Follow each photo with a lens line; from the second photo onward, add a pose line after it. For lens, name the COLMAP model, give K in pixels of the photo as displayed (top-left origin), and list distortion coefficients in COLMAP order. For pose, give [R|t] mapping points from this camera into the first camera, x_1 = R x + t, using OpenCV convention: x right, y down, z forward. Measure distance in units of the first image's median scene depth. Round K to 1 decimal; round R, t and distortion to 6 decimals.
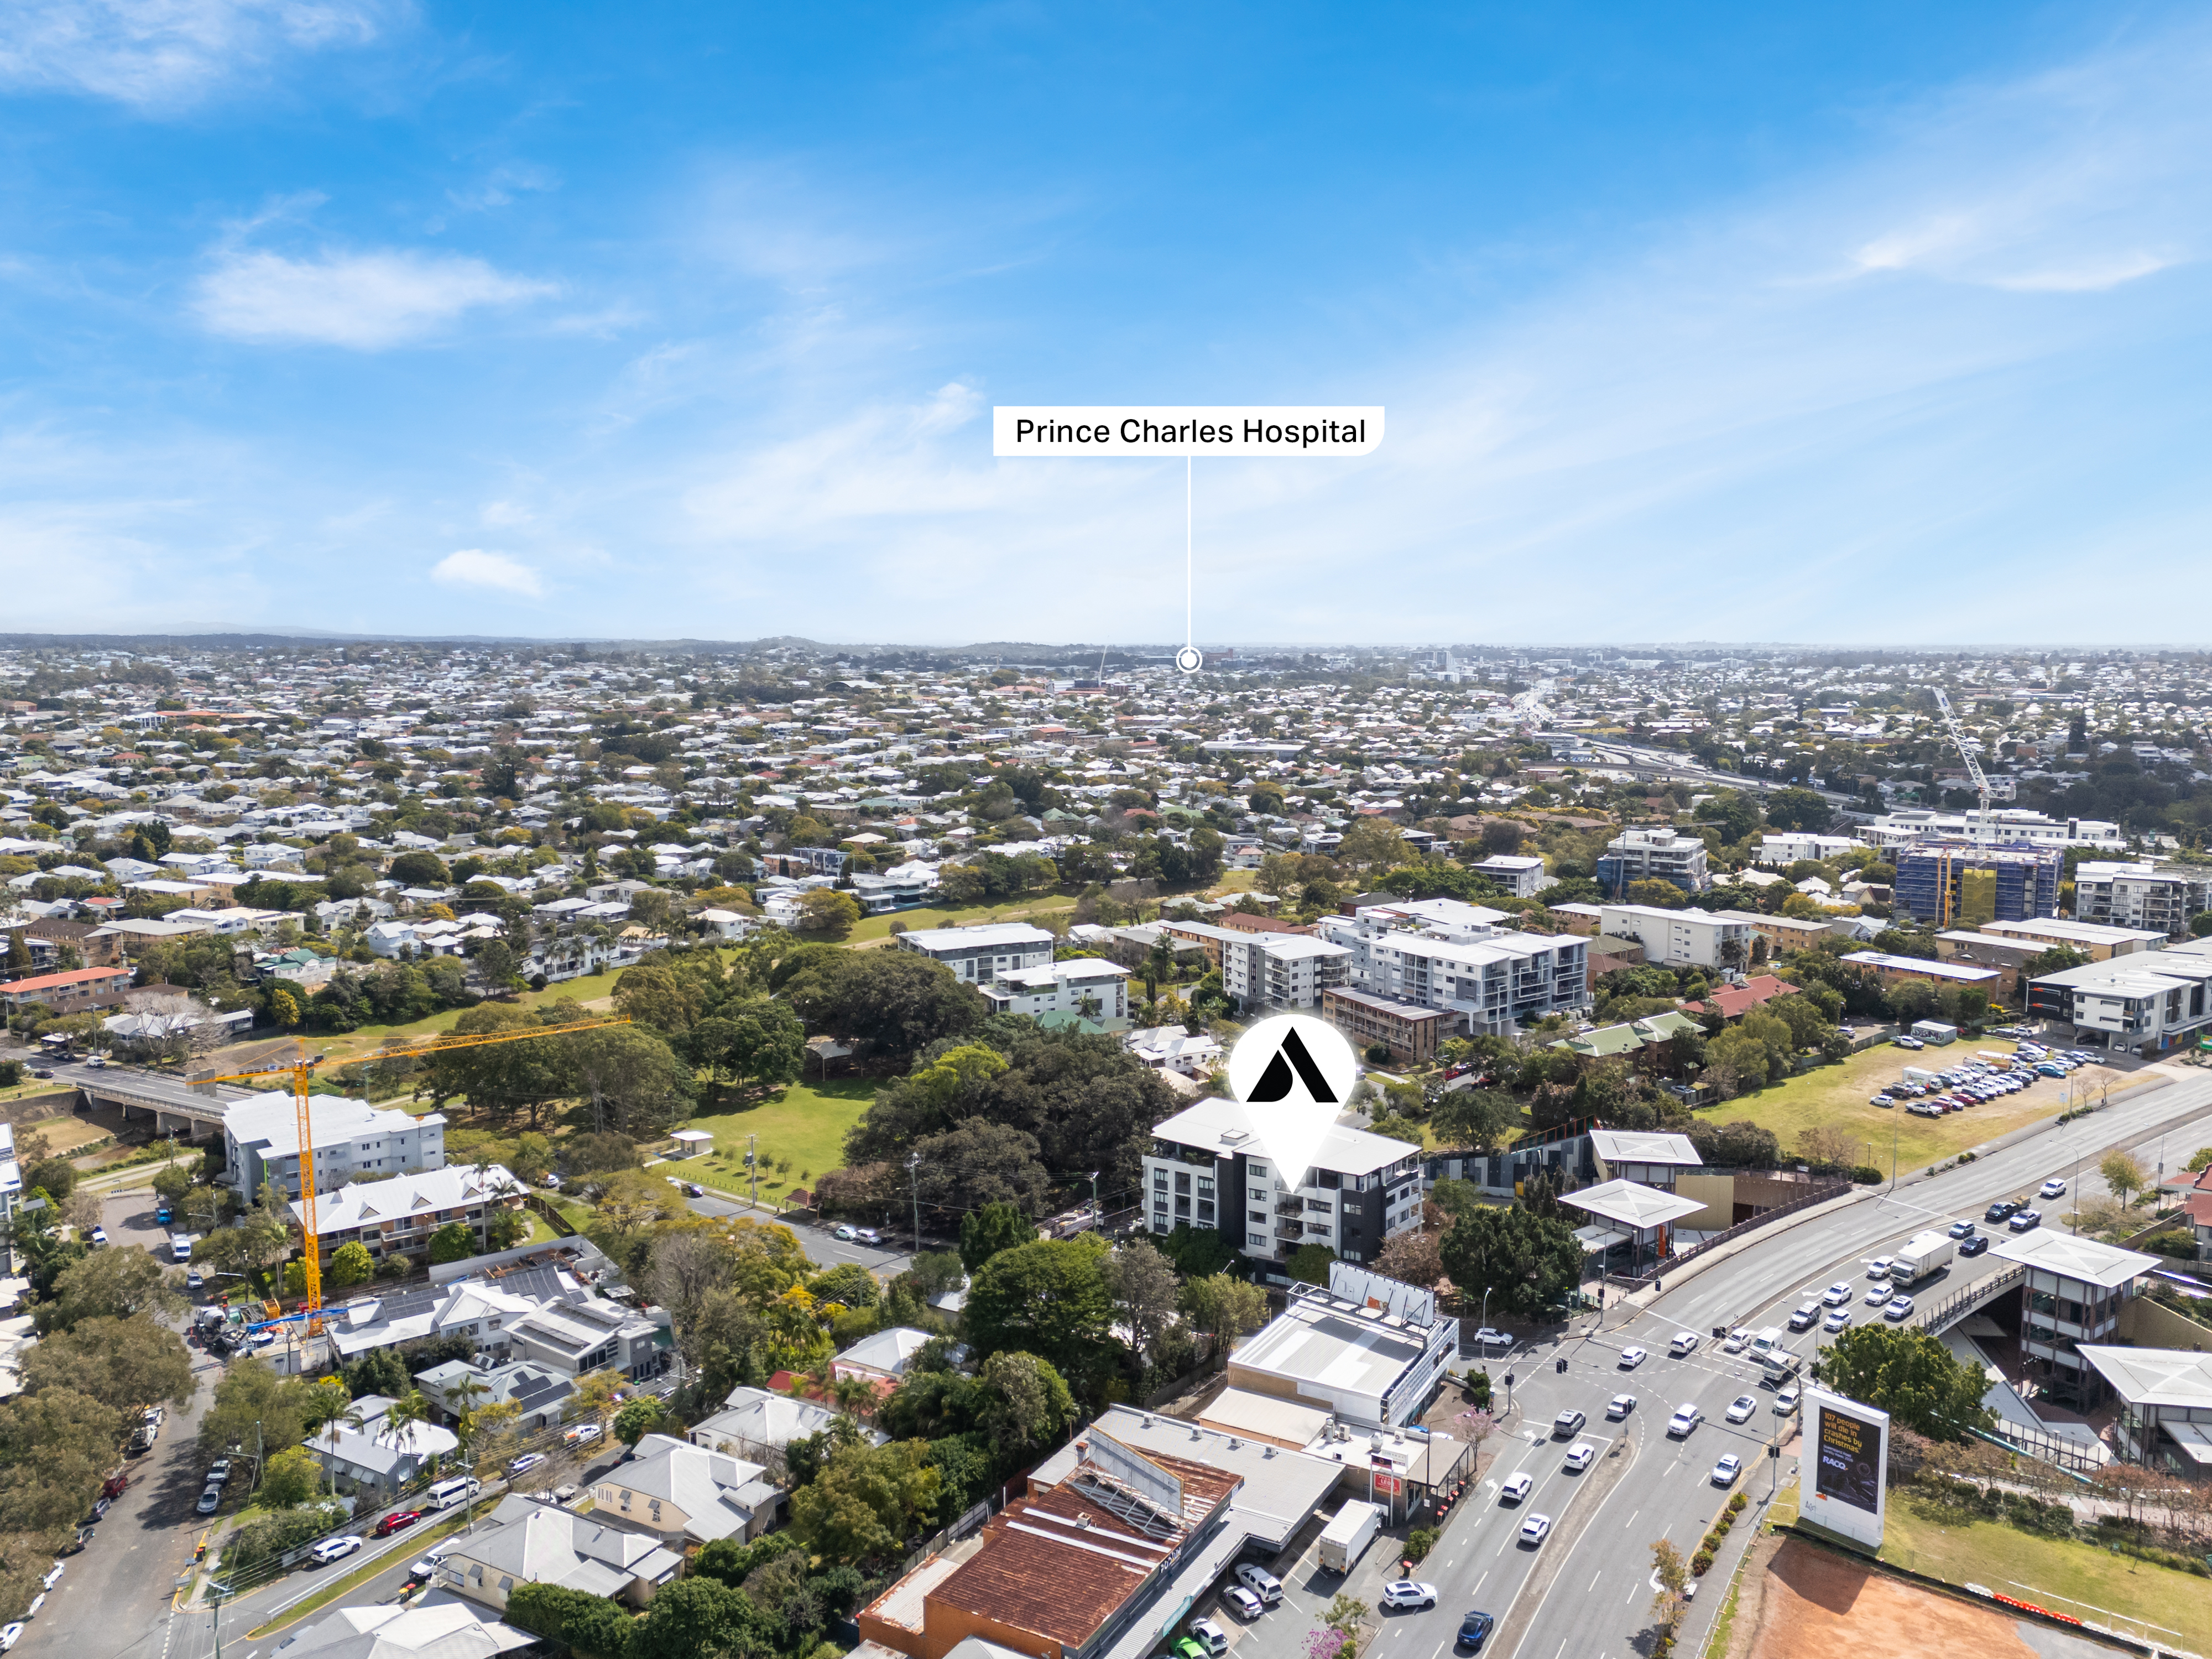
lens RADIAL K [[1567.2, 0, 1095.2], [0, 1567.2, 823.5], [0, 0, 1]] dist [0.102267, -0.129619]
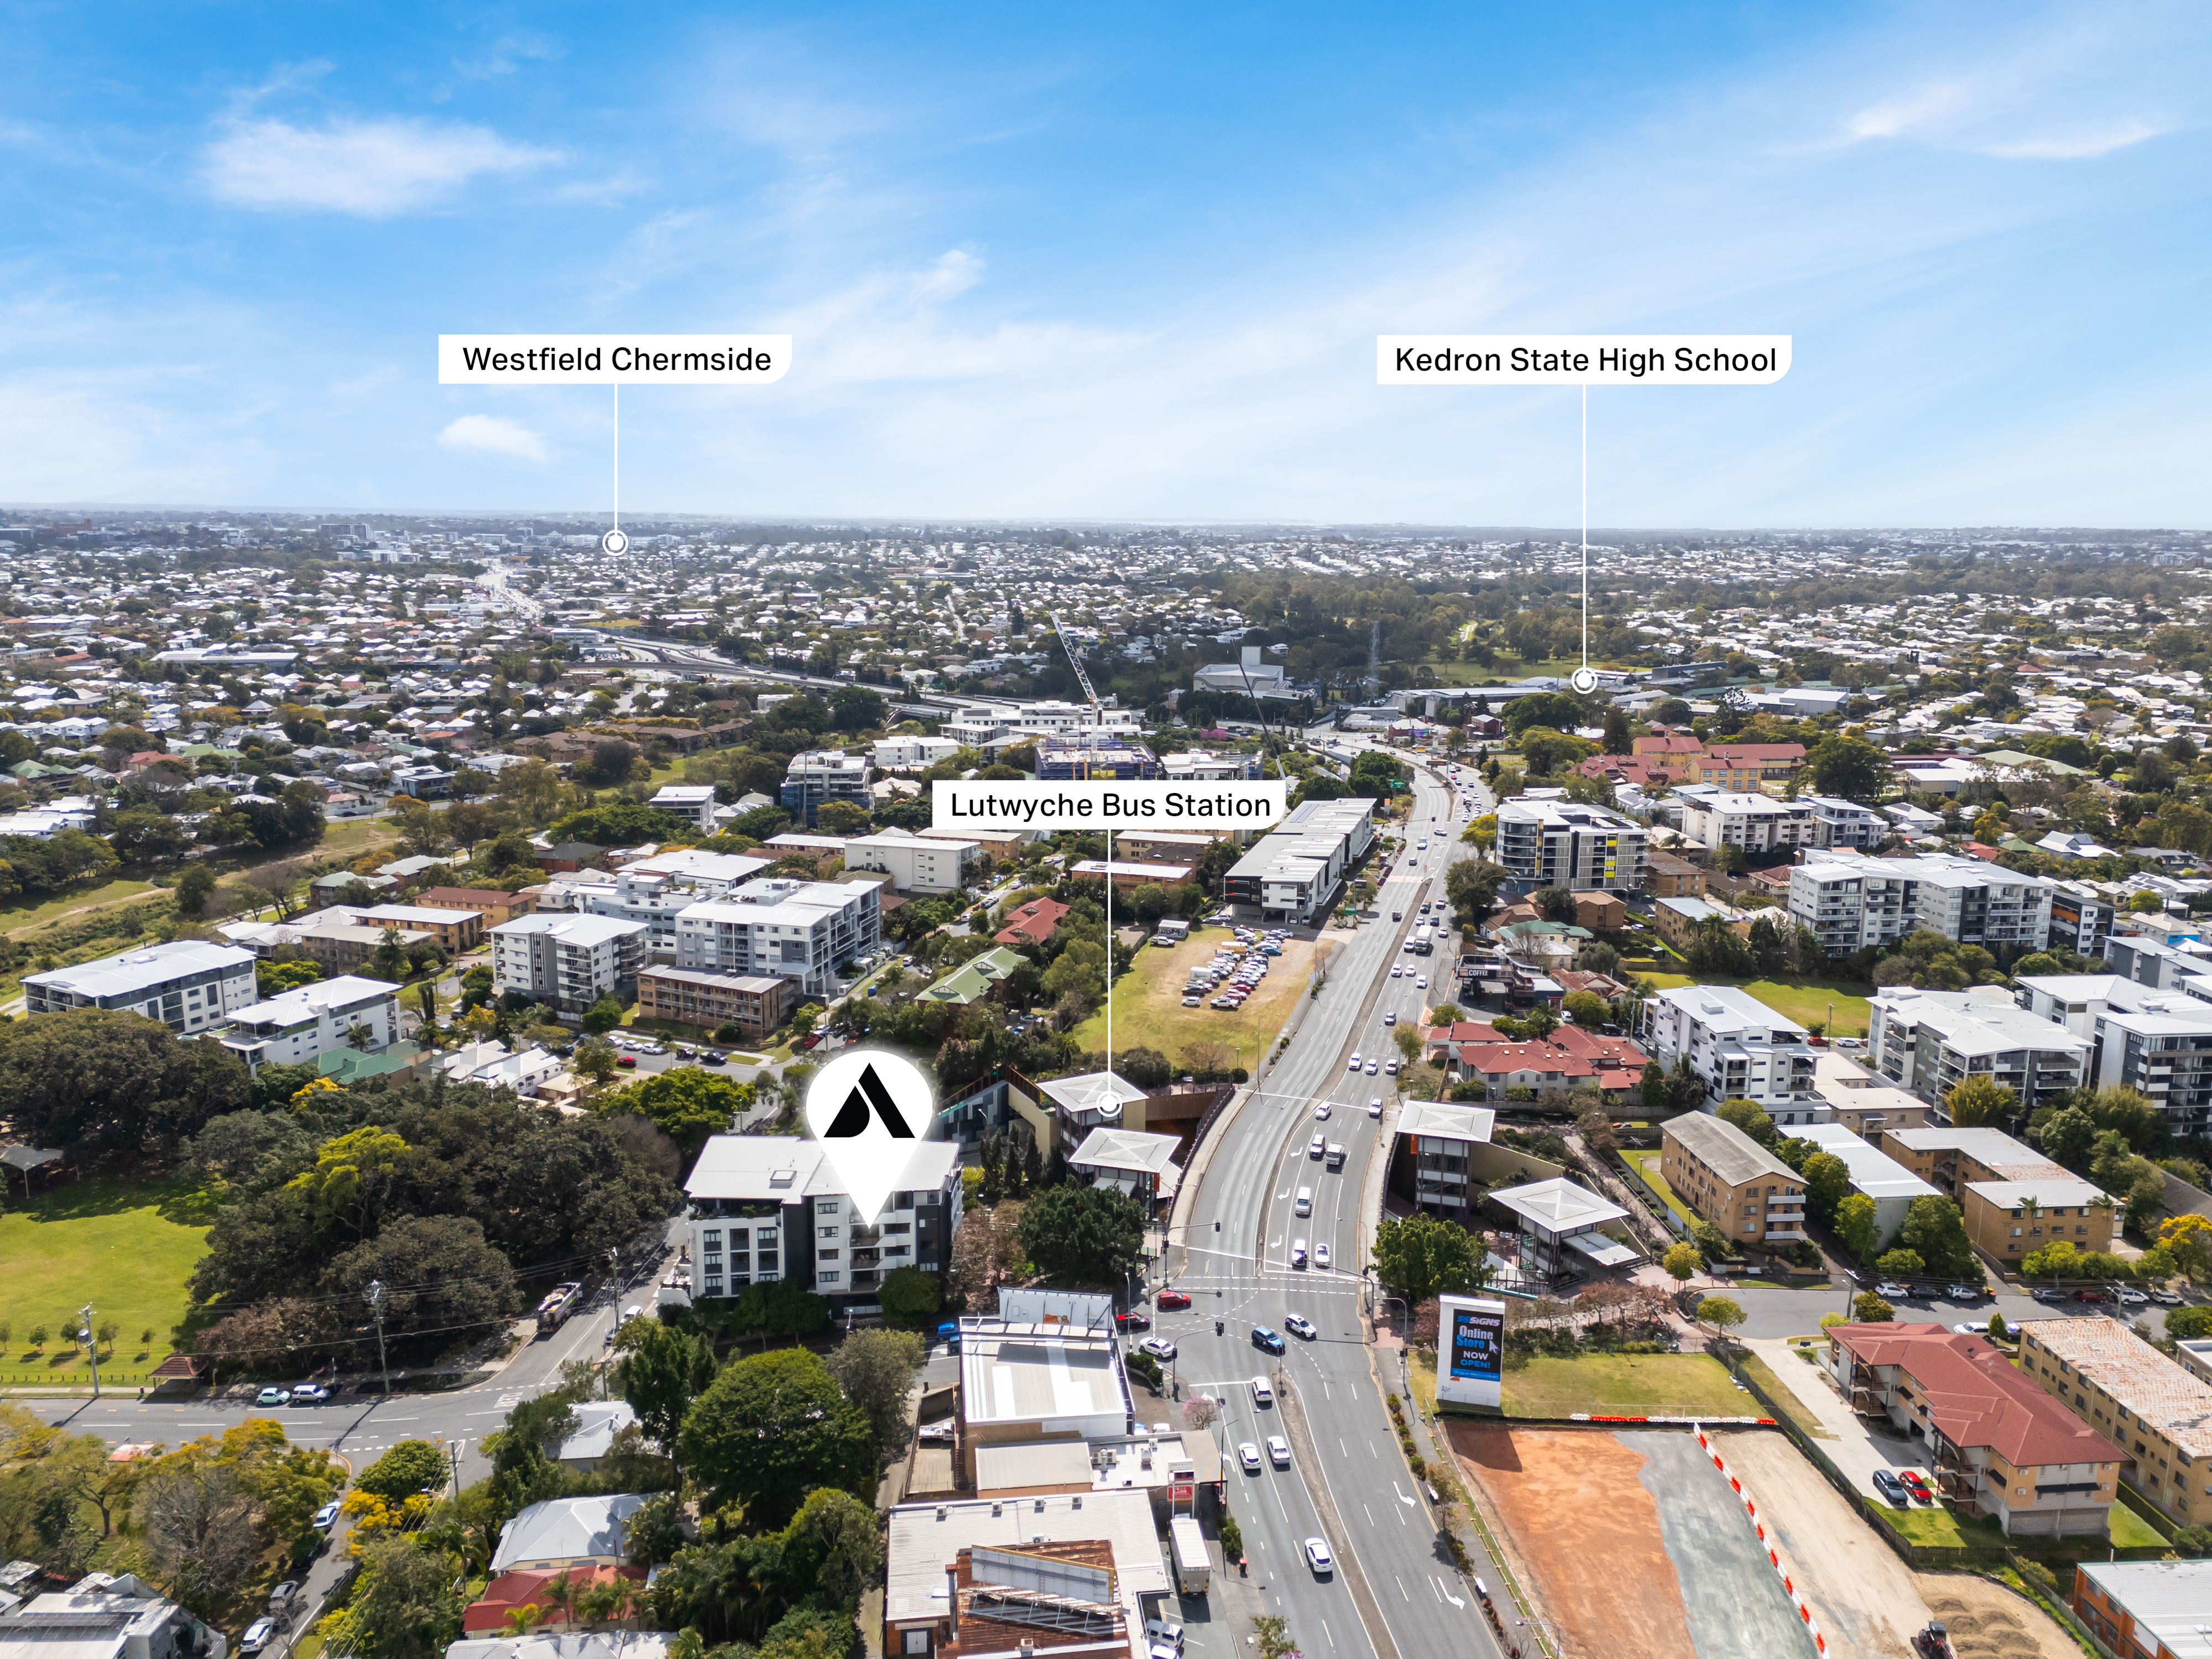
lens RADIAL K [[1567.2, 0, 1095.2], [0, 1567.2, 823.5], [0, 0, 1]] dist [0.102267, -0.129619]
pose [[0.812579, -0.107026, 0.572941, -0.194497], [0.065604, 0.993544, 0.092551, -0.062720], [-0.579147, -0.037618, 0.814354, 0.076968]]
